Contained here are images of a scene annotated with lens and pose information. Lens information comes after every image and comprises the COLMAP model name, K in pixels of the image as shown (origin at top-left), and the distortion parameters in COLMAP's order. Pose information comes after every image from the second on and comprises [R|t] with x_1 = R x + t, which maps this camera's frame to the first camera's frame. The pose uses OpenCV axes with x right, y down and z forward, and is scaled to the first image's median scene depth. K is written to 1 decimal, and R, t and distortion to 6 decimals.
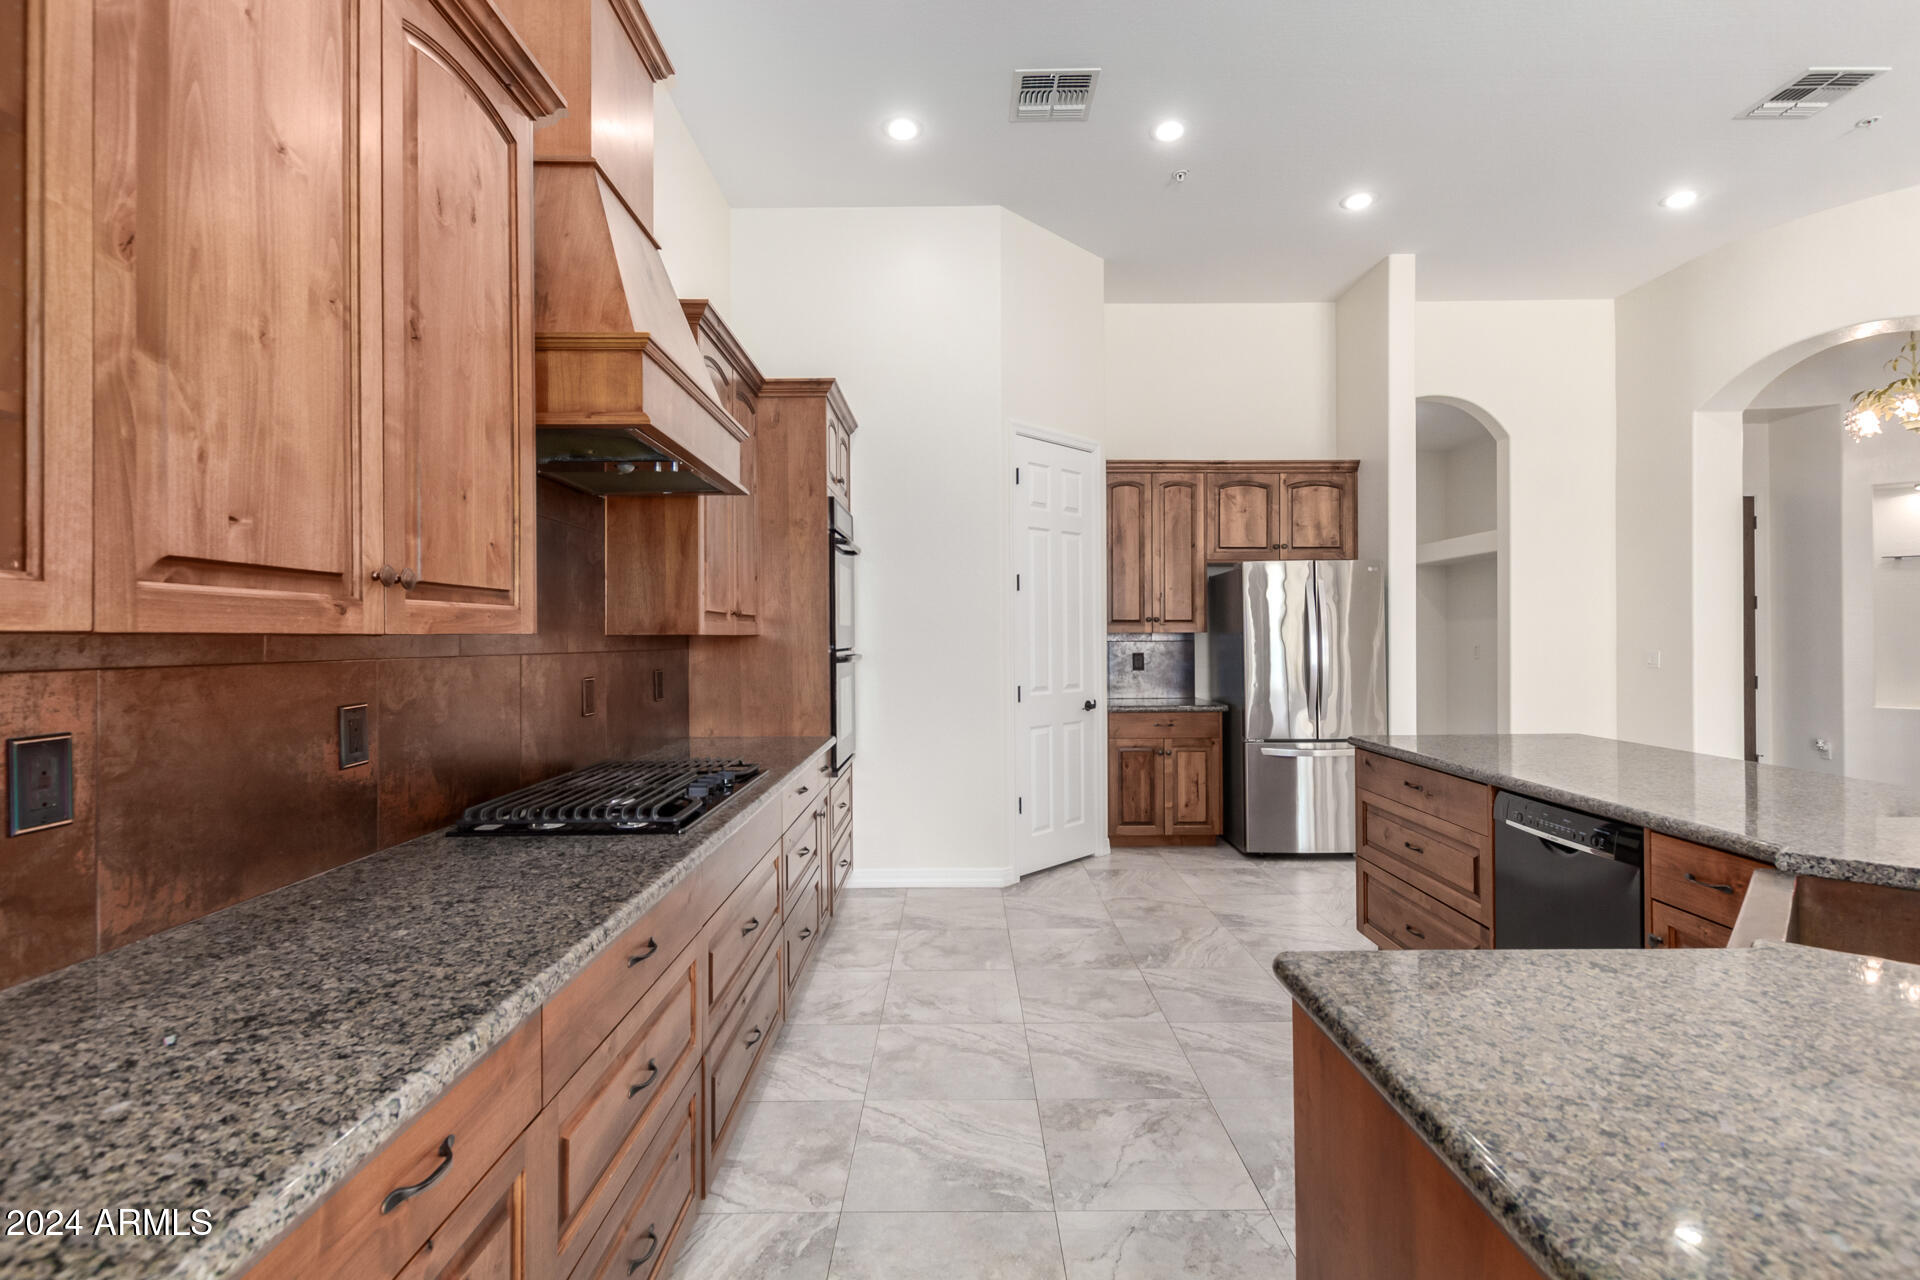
lens RADIAL K [[881.1, 0, 971.3], [0, 881.1, 638.4], [0, 0, 1]] dist [-0.003501, -0.000109]
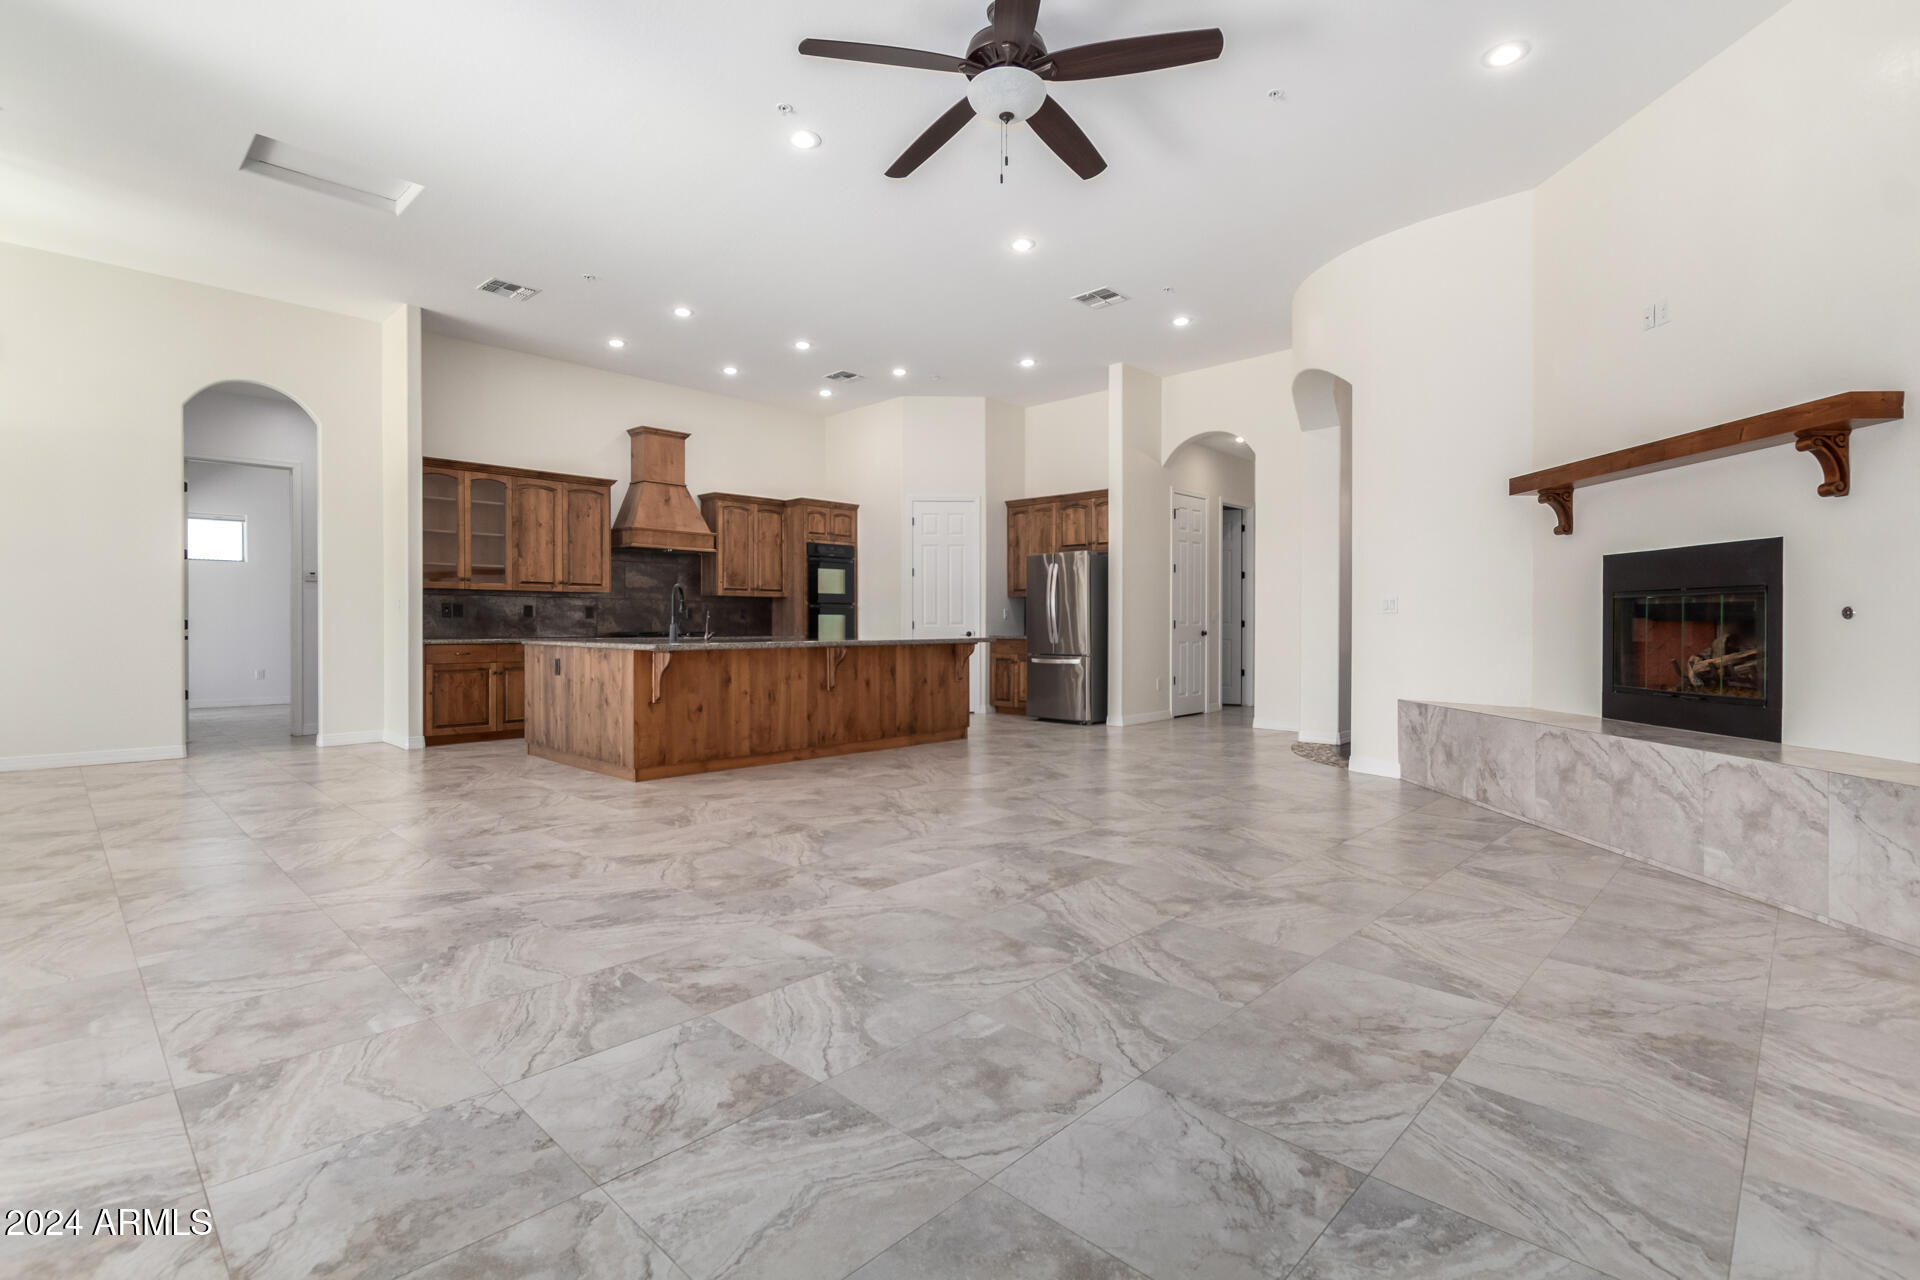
lens RADIAL K [[875.5, 0, 974.3], [0, 875.5, 629.9], [0, 0, 1]] dist [0.002000, -0.000016]
pose [[0.723100, 0.011425, -0.690649, 1.457068], [-0.004862, 0.999923, 0.011451, 0.045995], [0.690726, -0.004922, 0.723100, -0.377619]]
